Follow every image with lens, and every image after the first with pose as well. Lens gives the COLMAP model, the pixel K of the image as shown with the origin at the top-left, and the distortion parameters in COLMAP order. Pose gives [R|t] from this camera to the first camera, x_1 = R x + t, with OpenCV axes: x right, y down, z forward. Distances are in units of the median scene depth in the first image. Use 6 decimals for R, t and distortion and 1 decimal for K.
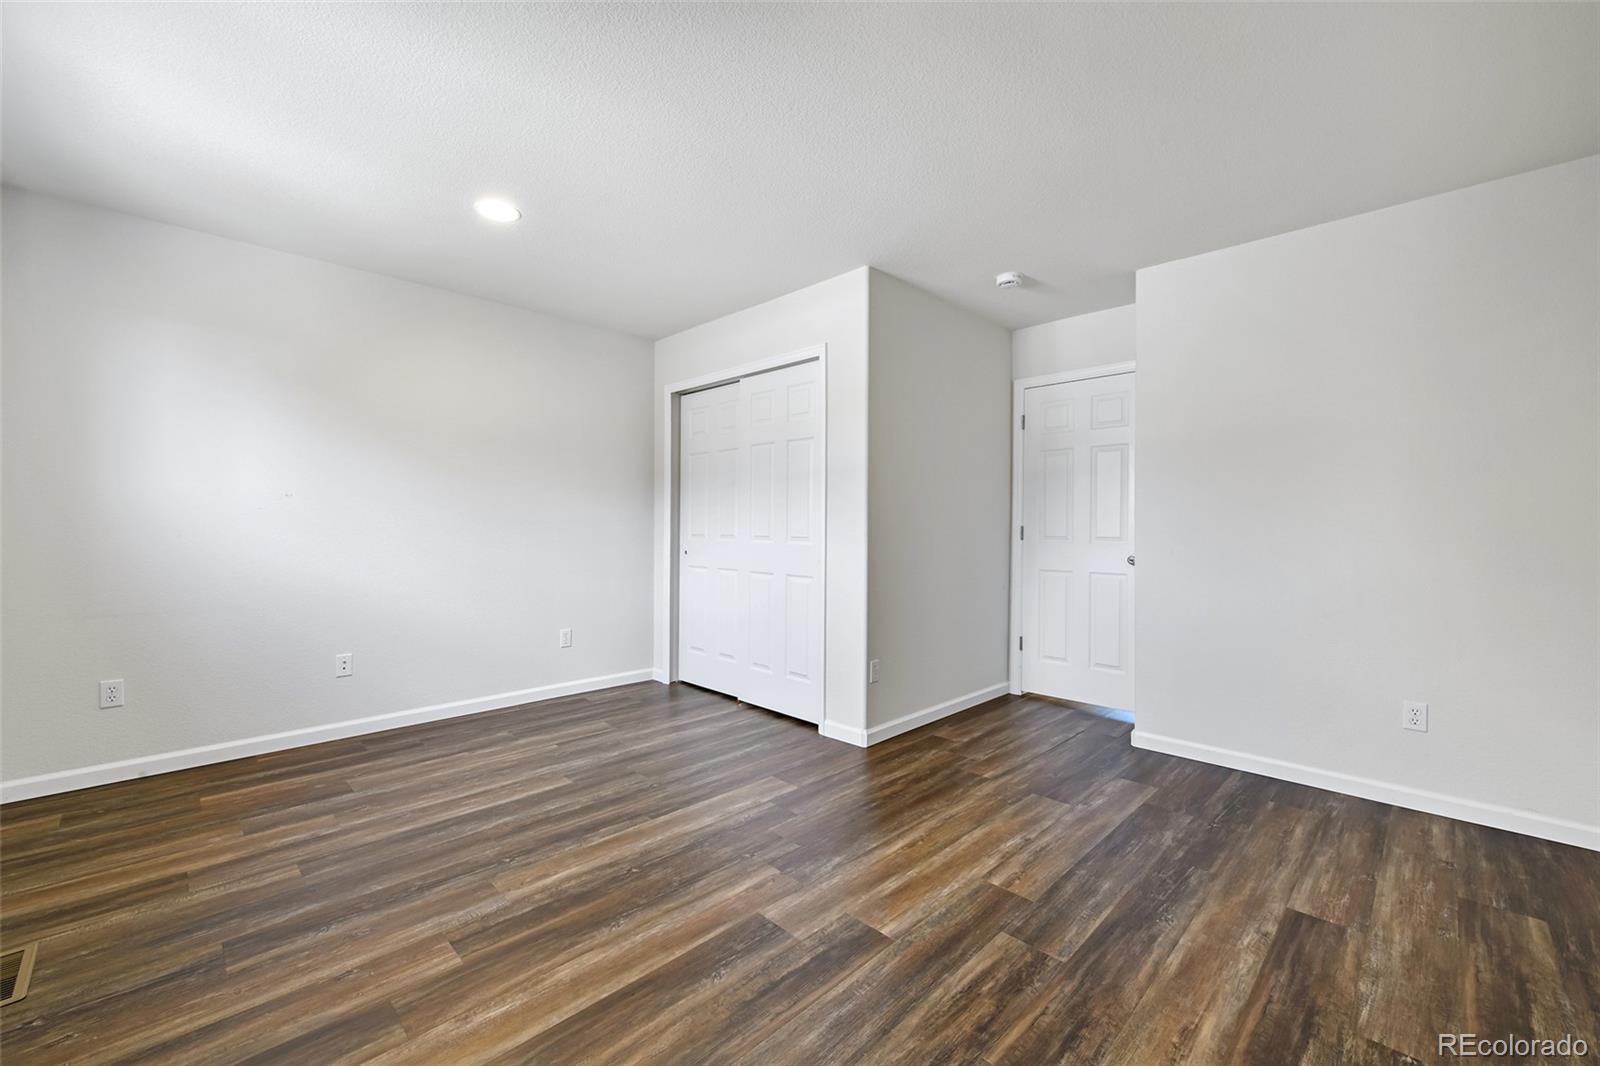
lens RADIAL K [[644.4, 0, 799.4], [0, 644.4, 519.1], [0, 0, 1]] dist [-0.000963, -0.000384]
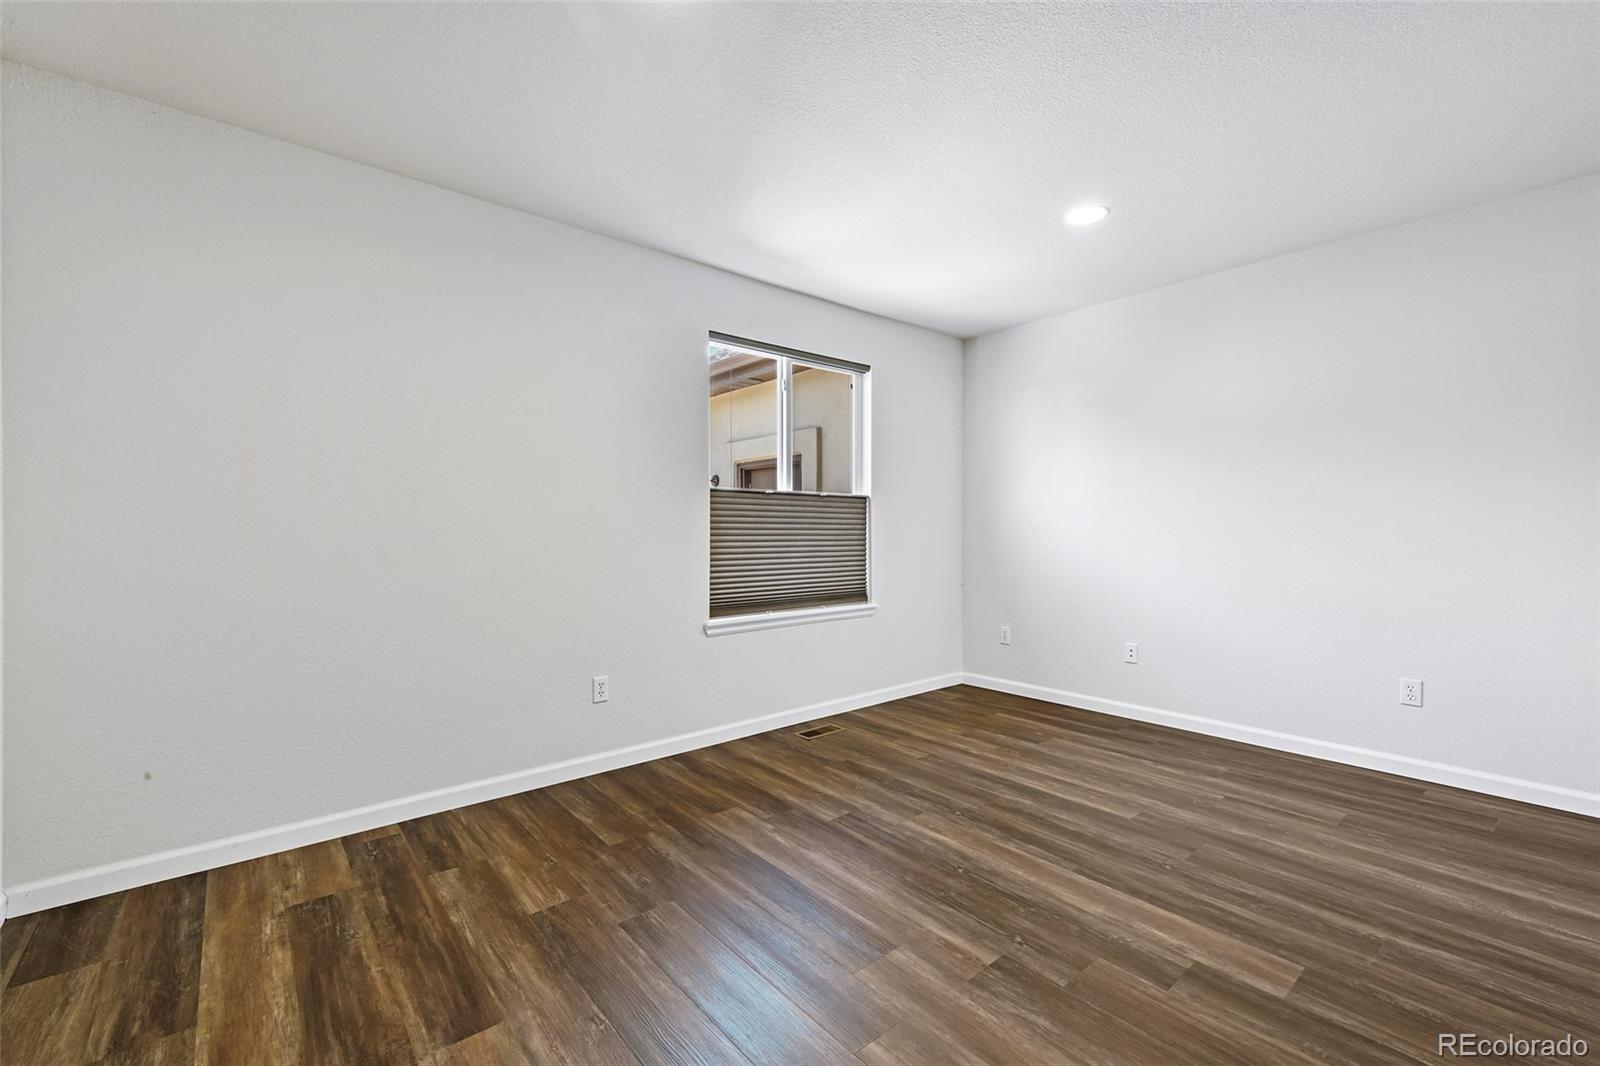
lens RADIAL K [[679.0, 0, 800.0], [0, 679.0, 533.0], [0, 0, 1]] dist [-0.000148, -0.000109]
pose [[-0.093174, 0.004362, -0.995640, 0.652770], [0.011454, 0.999929, 0.003309, 0.008688], [0.995584, -0.011096, -0.093217, 0.678015]]
